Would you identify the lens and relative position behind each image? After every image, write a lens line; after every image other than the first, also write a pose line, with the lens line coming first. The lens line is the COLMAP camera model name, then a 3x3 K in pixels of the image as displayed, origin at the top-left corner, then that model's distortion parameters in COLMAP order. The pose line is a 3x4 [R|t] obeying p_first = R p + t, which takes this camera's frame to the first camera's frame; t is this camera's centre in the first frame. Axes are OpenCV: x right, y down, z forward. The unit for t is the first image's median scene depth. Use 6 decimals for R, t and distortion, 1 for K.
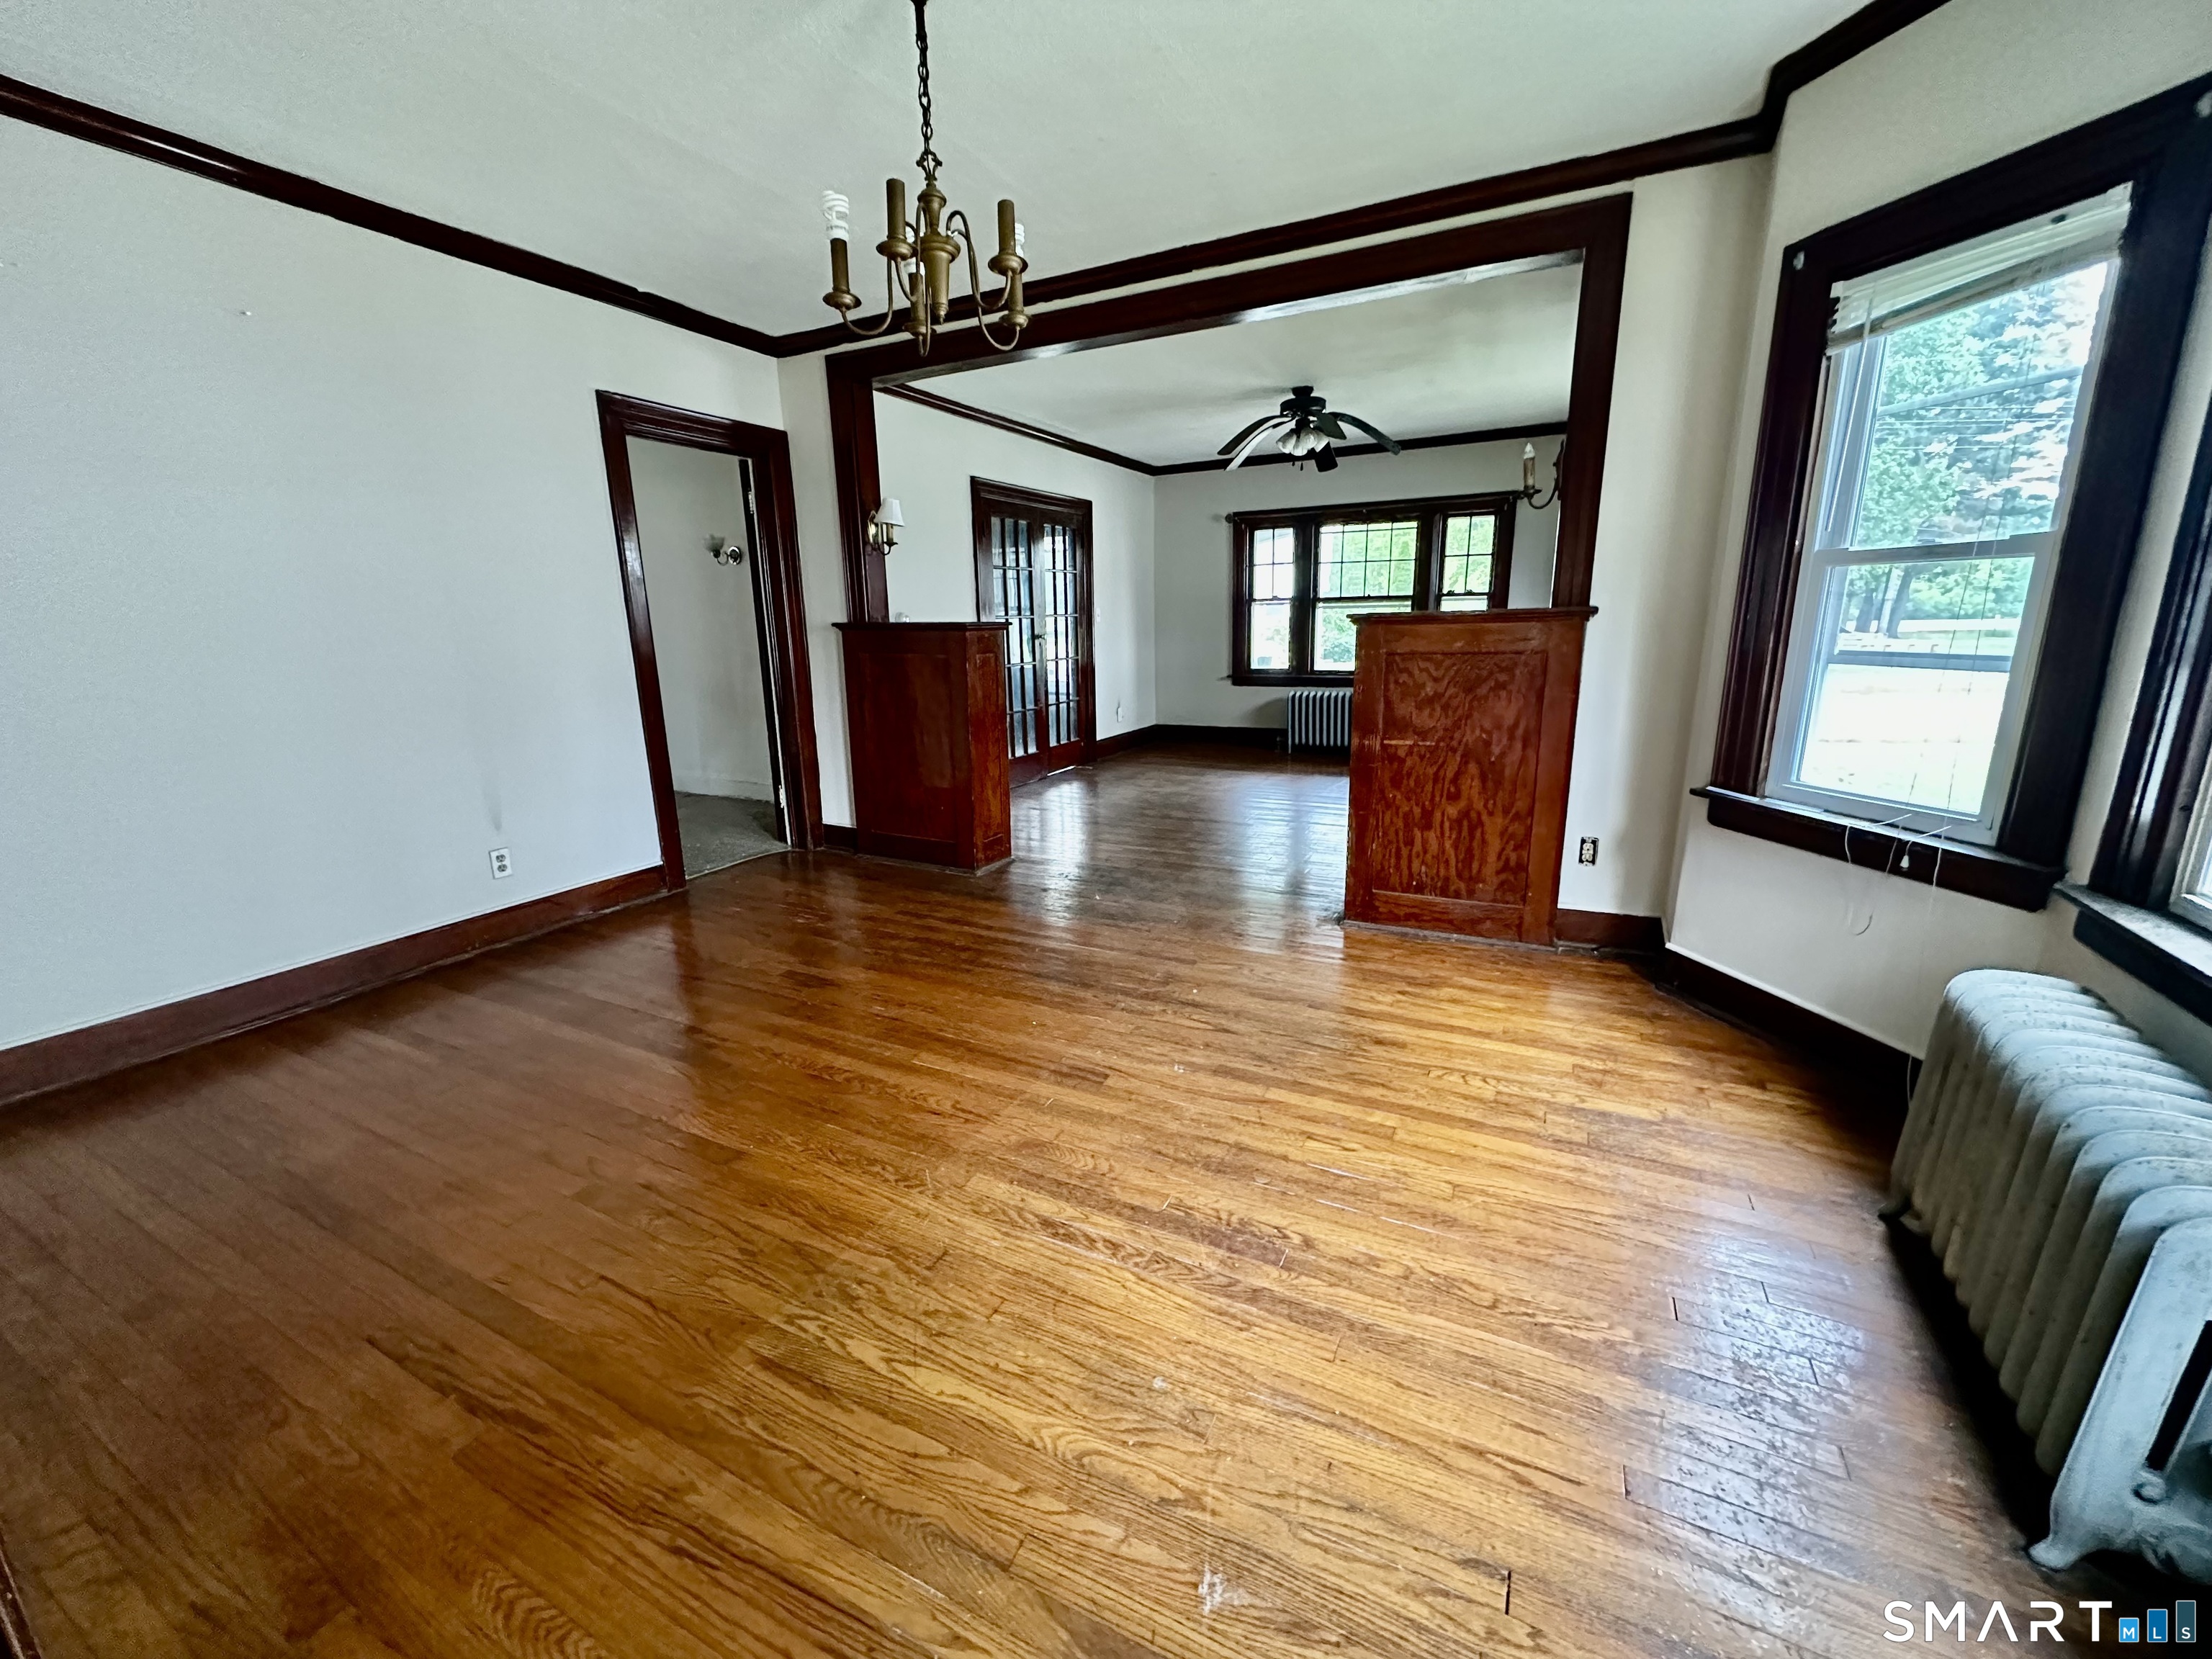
lens RADIAL K [[892.6, 0, 1102.5], [0, 892.6, 825.6], [0, 0, 1]] dist [0.001736, 0.000353]
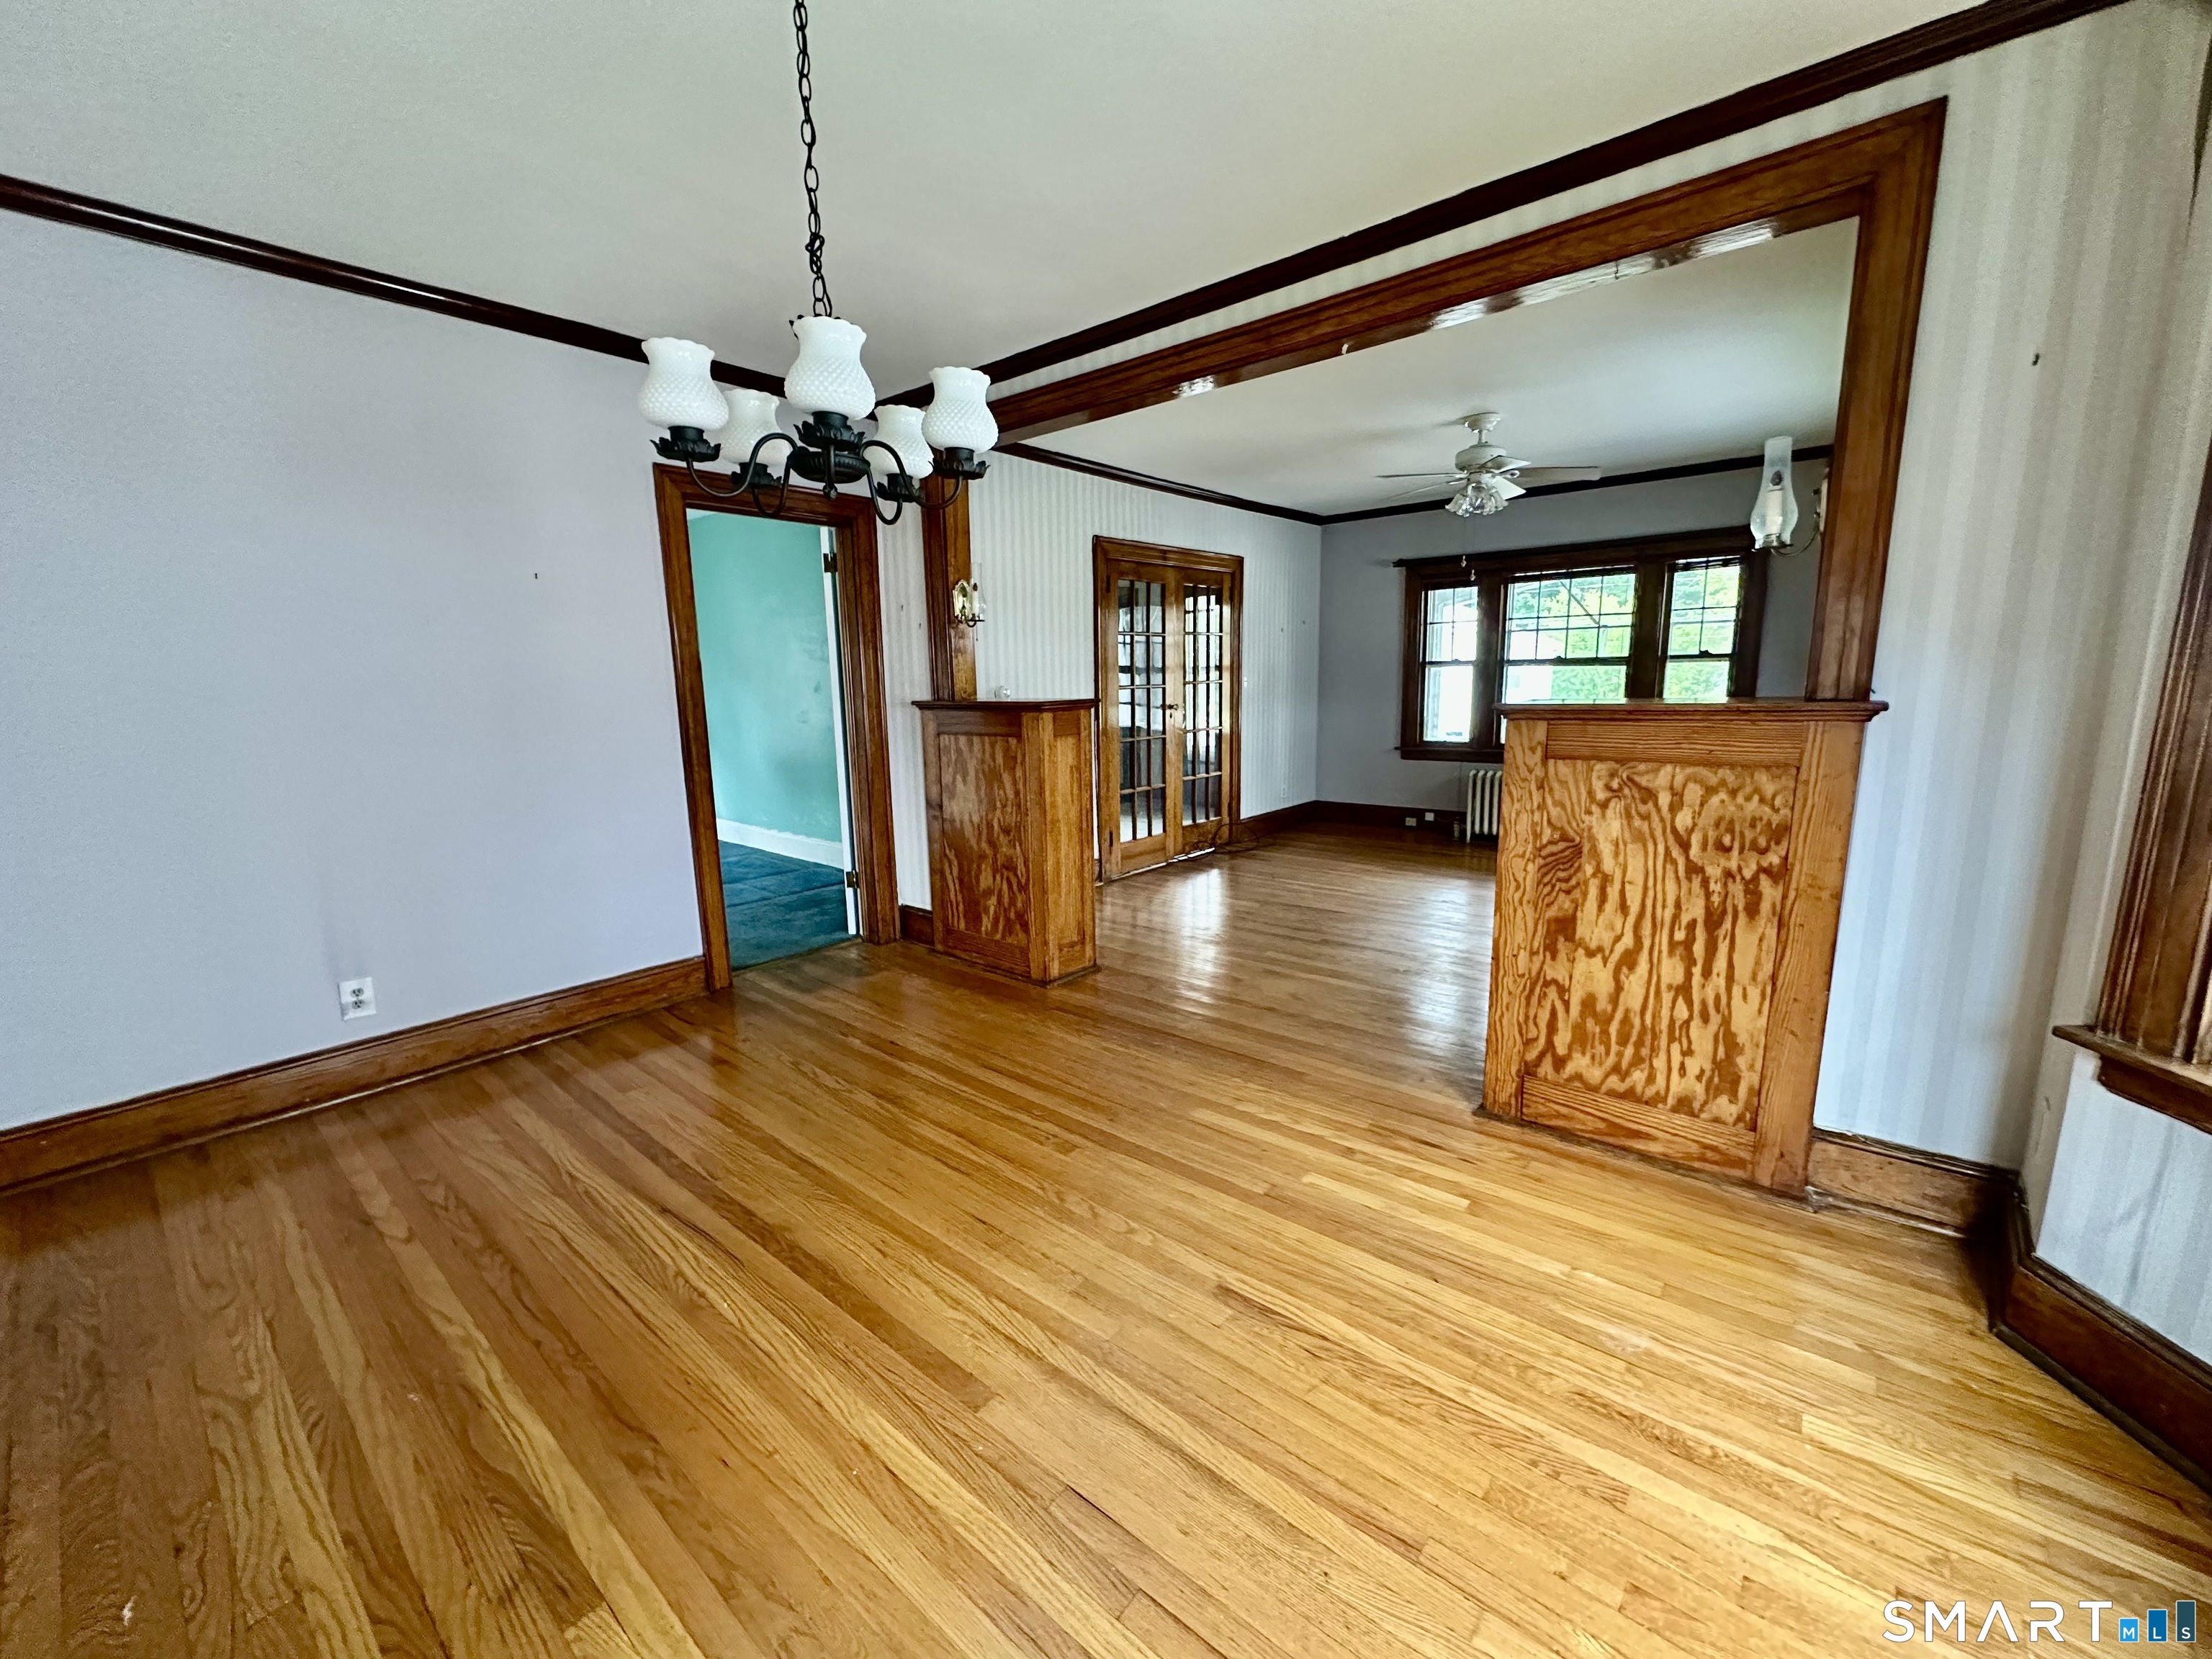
lens RADIAL K [[892.6, 0, 1088.2], [0, 892.6, 832.4], [0, 0, 1]] dist [0.001736, 0.000353]
pose [[0.973685, 0.038802, -0.224571, 0.050666], [-0.050748, 0.997573, -0.047667, -0.029454], [0.222177, 0.057809, 0.973291, 0.085093]]
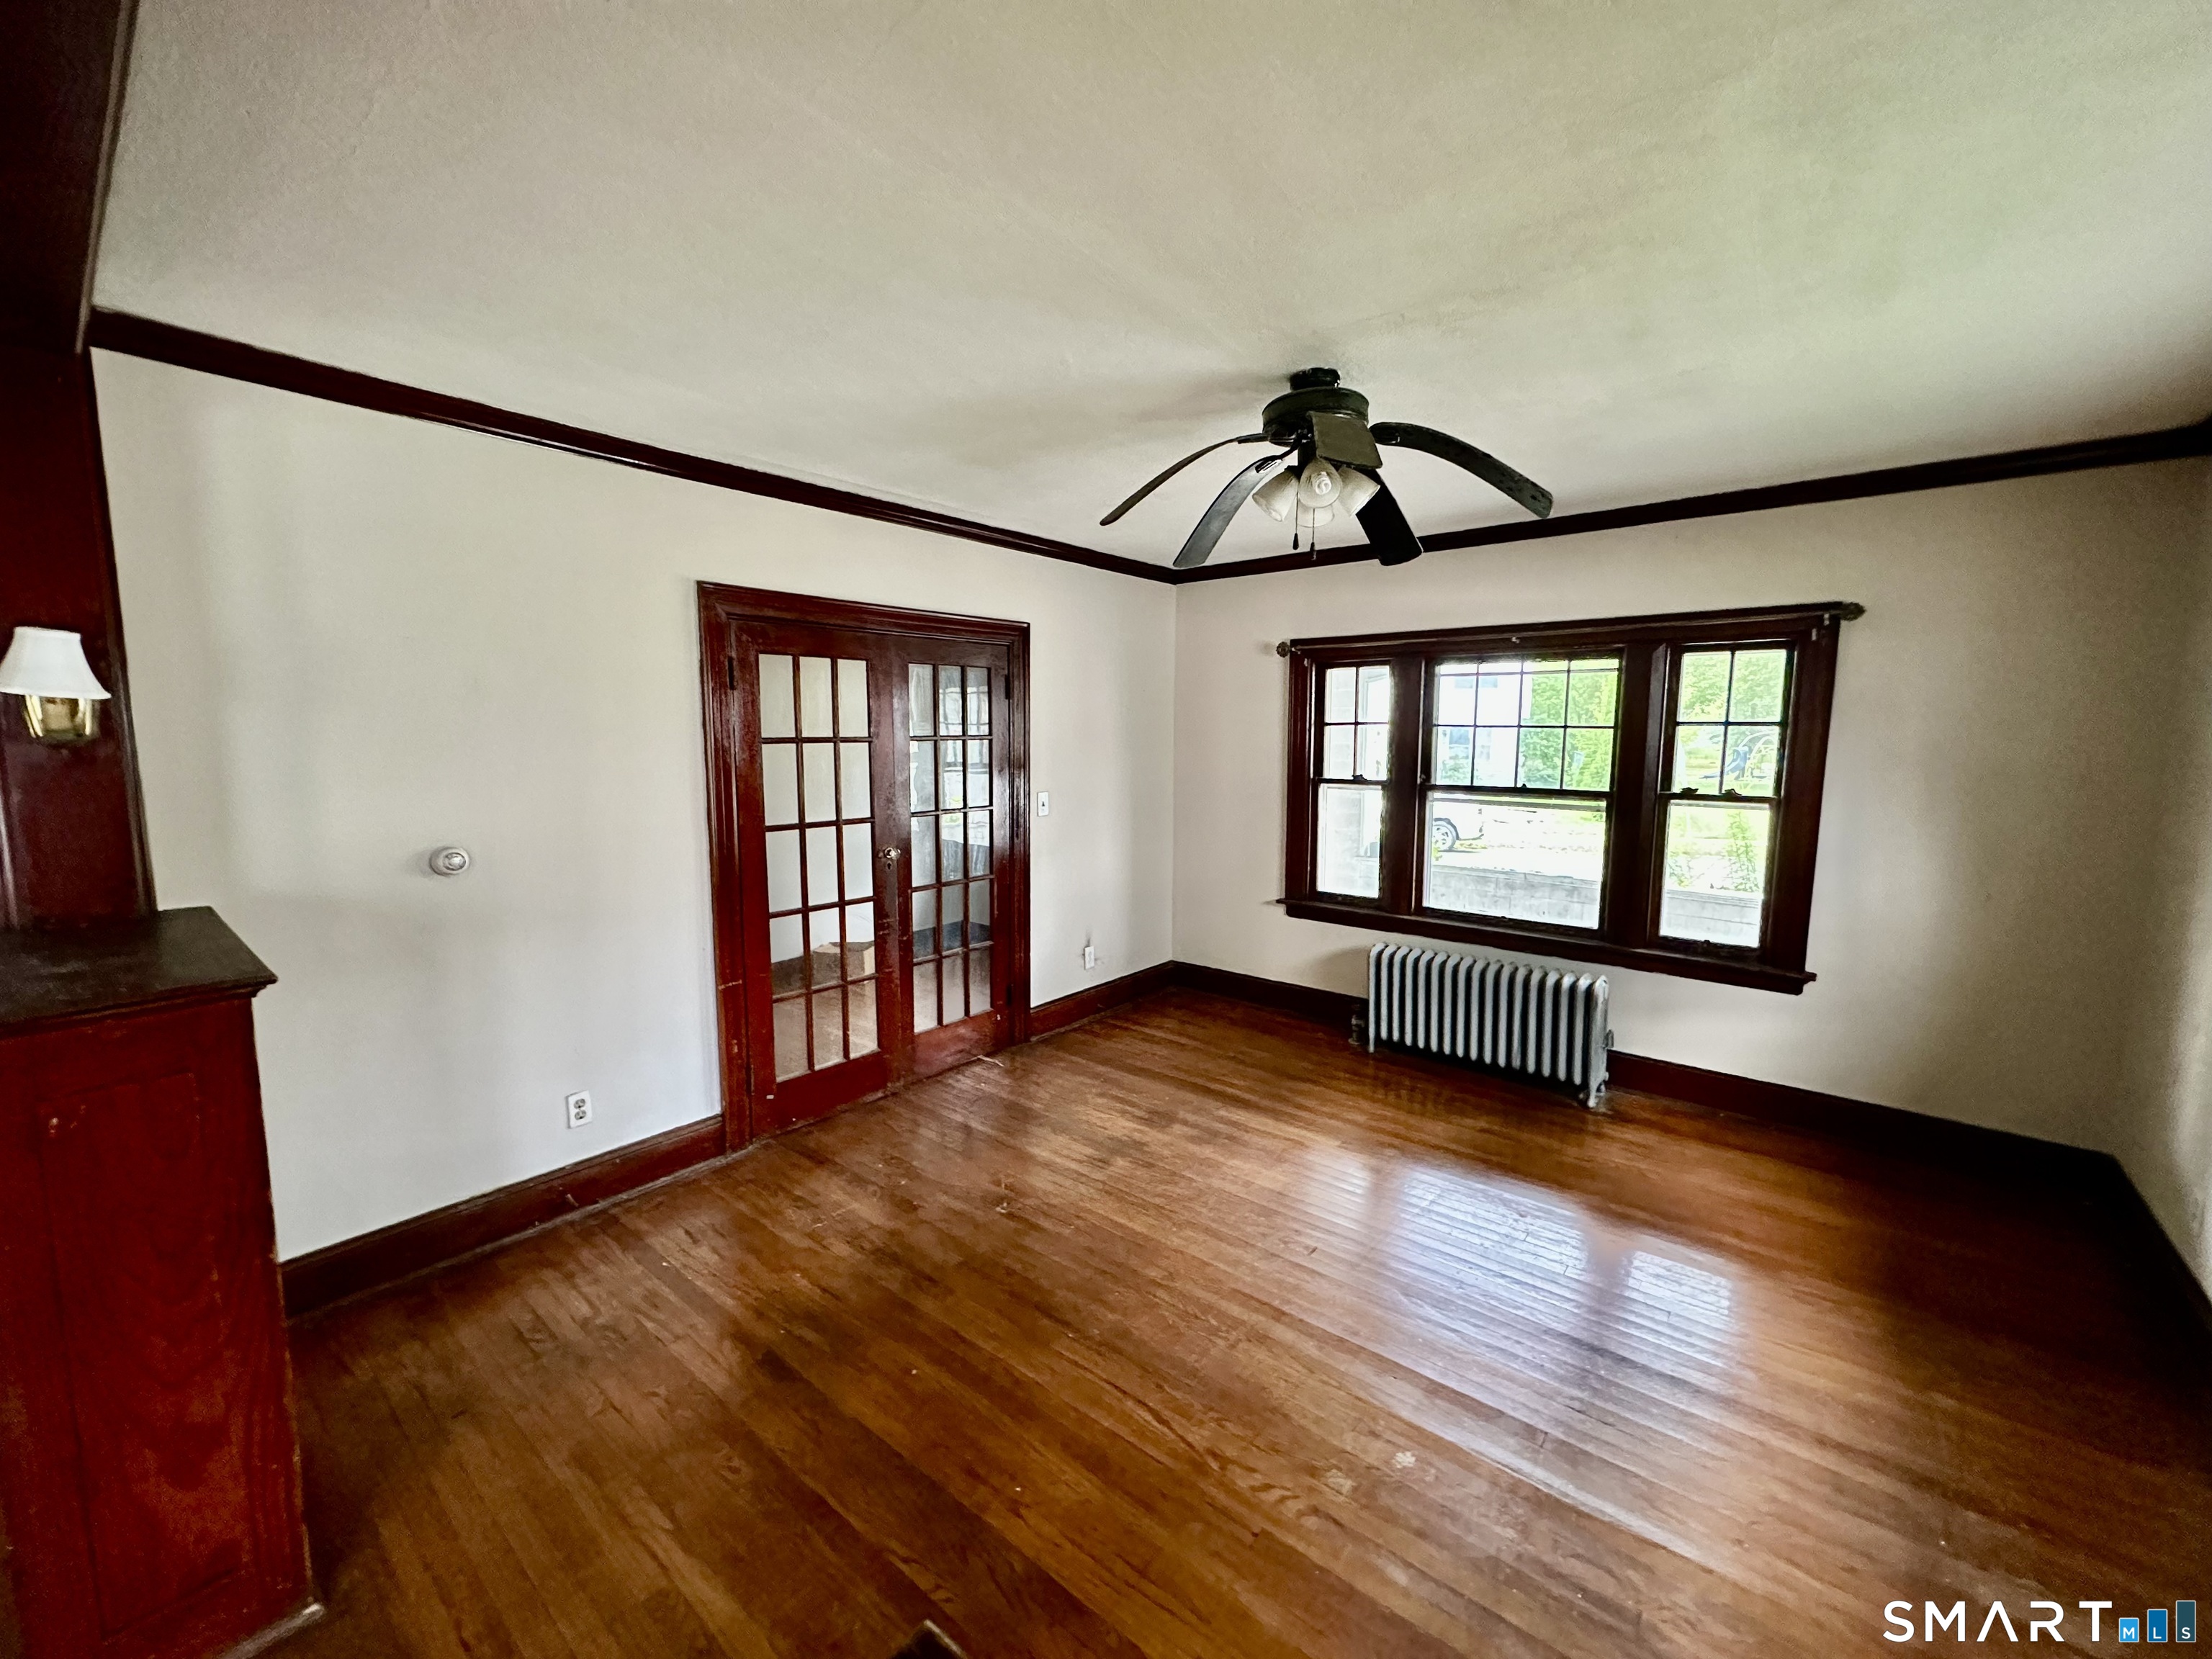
lens RADIAL K [[892.6, 0, 1092.5], [0, 892.6, 825.6], [0, 0, 1]] dist [0.001736, 0.000353]
pose [[0.975643, 0.045924, -0.214505, 0.166754], [-0.072981, 0.990091, -0.119972, -0.156369], [0.206870, 0.132704, 0.969327, 0.435089]]
